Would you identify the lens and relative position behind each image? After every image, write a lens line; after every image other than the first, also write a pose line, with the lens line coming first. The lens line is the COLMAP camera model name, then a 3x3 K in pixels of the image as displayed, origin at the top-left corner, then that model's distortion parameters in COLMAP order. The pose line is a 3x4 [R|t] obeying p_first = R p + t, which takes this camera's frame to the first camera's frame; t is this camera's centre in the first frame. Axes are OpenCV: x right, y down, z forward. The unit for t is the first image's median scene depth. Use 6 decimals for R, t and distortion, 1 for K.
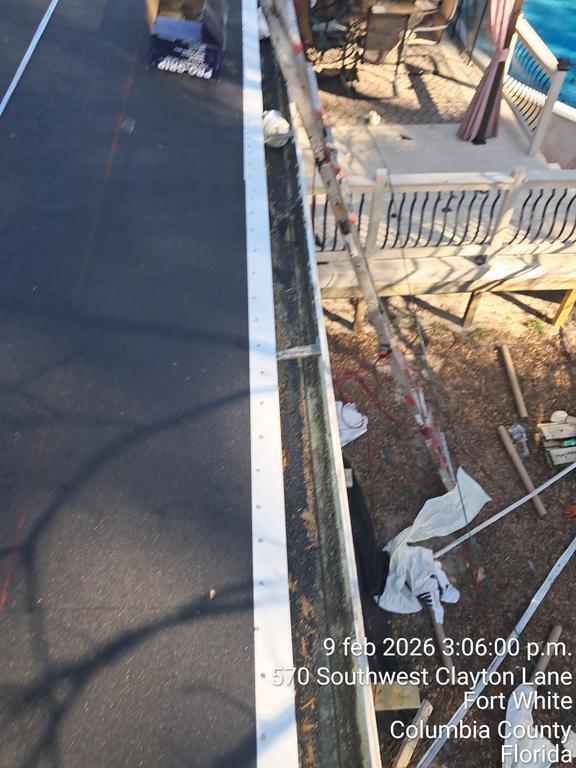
lens RADIAL K [[589.8, 0, 283.2], [0, 589.8, 396.0], [0, 0, 1]] dist [0.175200, -0.443540]
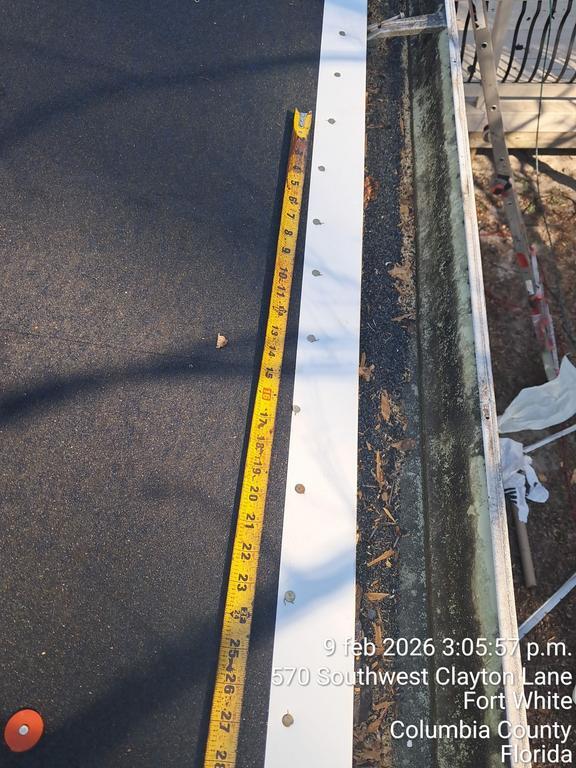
lens RADIAL K [[487.4, 0, 287.6], [0, 487.4, 410.0], [0, 0, 1]] dist [0.002060, -0.003320]
pose [[0.986160, 0.076619, -0.147032, 0.006907], [-0.058853, 0.990834, 0.121592, 0.177700], [0.155001, -0.111256, 0.981630, 0.299470]]
